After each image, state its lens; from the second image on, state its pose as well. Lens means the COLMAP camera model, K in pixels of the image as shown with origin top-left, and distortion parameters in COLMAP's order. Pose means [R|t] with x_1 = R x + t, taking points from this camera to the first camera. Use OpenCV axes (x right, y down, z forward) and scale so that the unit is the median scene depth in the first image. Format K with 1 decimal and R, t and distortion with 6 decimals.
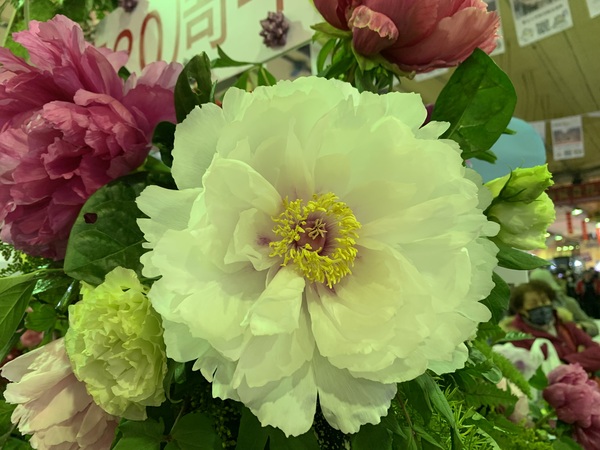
lens RADIAL K [[455.0, 0, 303.2], [0, 455.0, 226.1], [0, 0, 1]] dist [-0.000604, 0.019675]
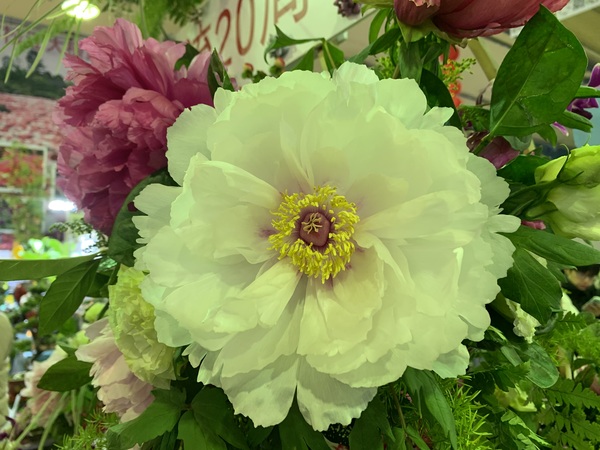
lens RADIAL K [[455.0, 0, 301.3], [0, 455.0, 222.0], [0, 0, 1]] dist [-0.000604, 0.019675]
pose [[0.963599, 0.012713, -0.267049, 0.272240], [0.005893, 0.997616, 0.068753, -0.065078], [0.267287, -0.067824, 0.961227, 0.038148]]
